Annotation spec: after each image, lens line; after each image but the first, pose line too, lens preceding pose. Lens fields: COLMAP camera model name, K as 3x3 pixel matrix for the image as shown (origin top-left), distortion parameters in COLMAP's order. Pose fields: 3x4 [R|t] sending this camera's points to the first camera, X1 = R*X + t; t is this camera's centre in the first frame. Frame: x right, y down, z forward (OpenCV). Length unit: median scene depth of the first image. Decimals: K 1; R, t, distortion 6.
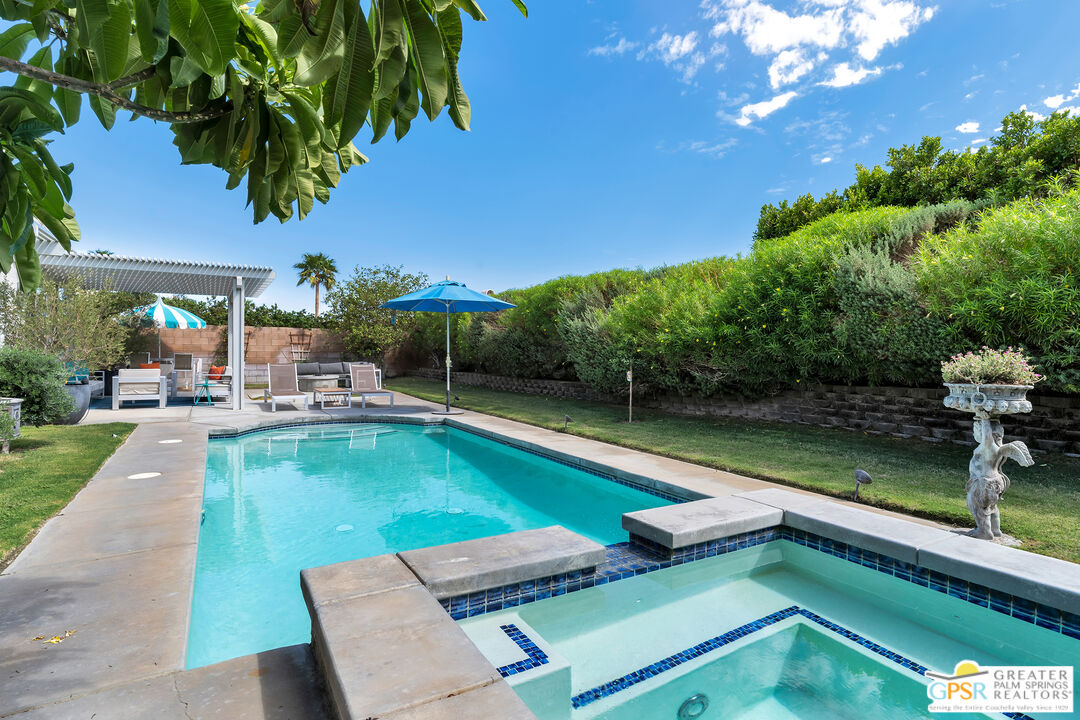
lens RADIAL K [[558.0, 0, 542.9], [0, 558.0, 356.6], [0, 0, 1]] dist [-0.000958, 0.000273]
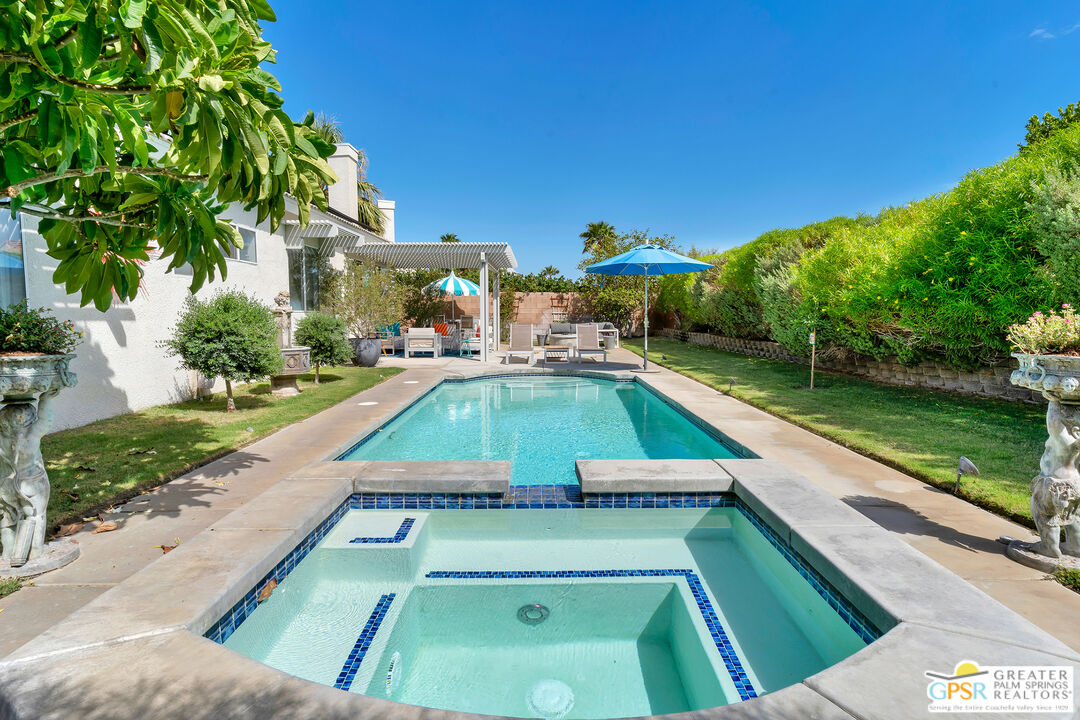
lens RADIAL K [[558.0, 0, 559.8], [0, 558.0, 359.2], [0, 0, 1]] dist [-0.000958, 0.000273]
pose [[0.869153, 0.031978, -0.493508, 0.301512], [0.006463, 0.997088, 0.075991, -0.003837], [0.494501, -0.069237, 0.866415, 0.007561]]
